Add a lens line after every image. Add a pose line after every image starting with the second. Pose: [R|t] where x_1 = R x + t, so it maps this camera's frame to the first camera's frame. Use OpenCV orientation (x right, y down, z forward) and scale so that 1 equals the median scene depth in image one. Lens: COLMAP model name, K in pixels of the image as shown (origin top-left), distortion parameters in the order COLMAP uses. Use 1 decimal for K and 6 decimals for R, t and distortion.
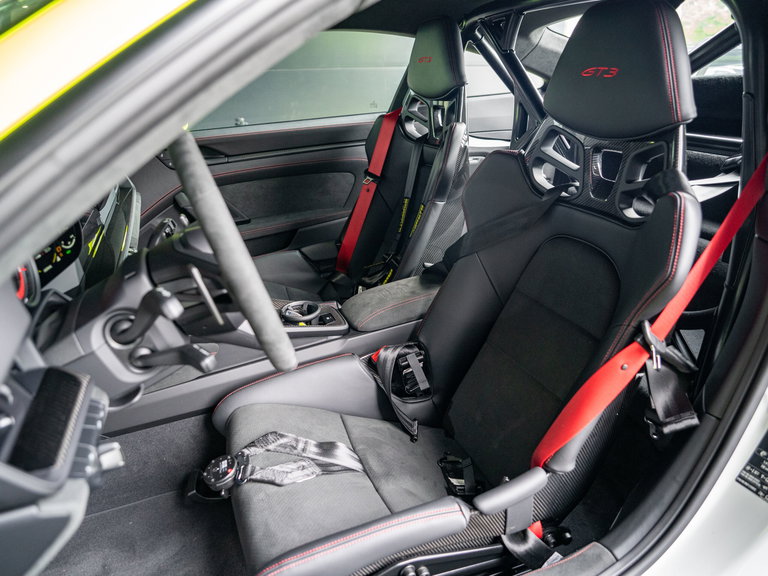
lens RADIAL K [[507.2, 0, 383.9], [0, 507.2, 287.5], [0, 0, 1]] dist [-0.059383, 0.012034]
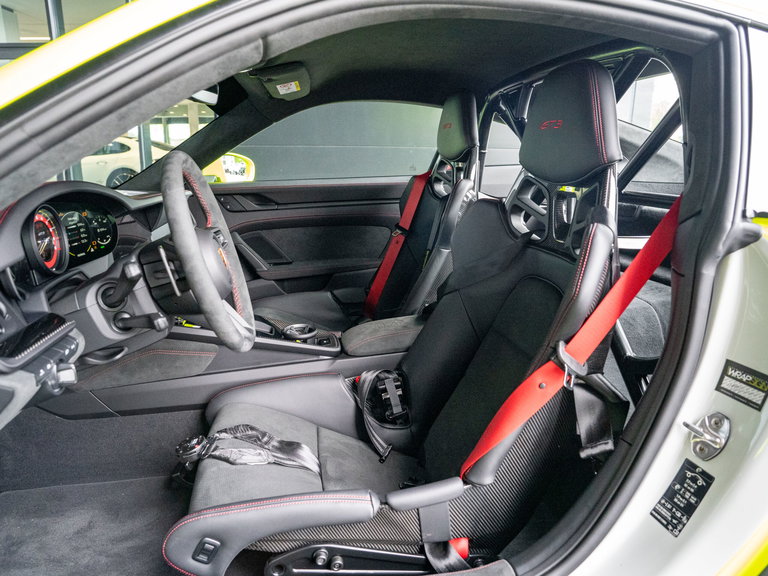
lens RADIAL K [[507.2, 0, 380.3], [0, 507.2, 285.3], [0, 0, 1]] dist [-0.059383, 0.012034]
pose [[0.979016, 0.078236, -0.188169, 0.244683], [-0.106799, 0.983385, -0.146792, 0.106331], [0.173558, 0.163808, 0.971105, -0.084879]]
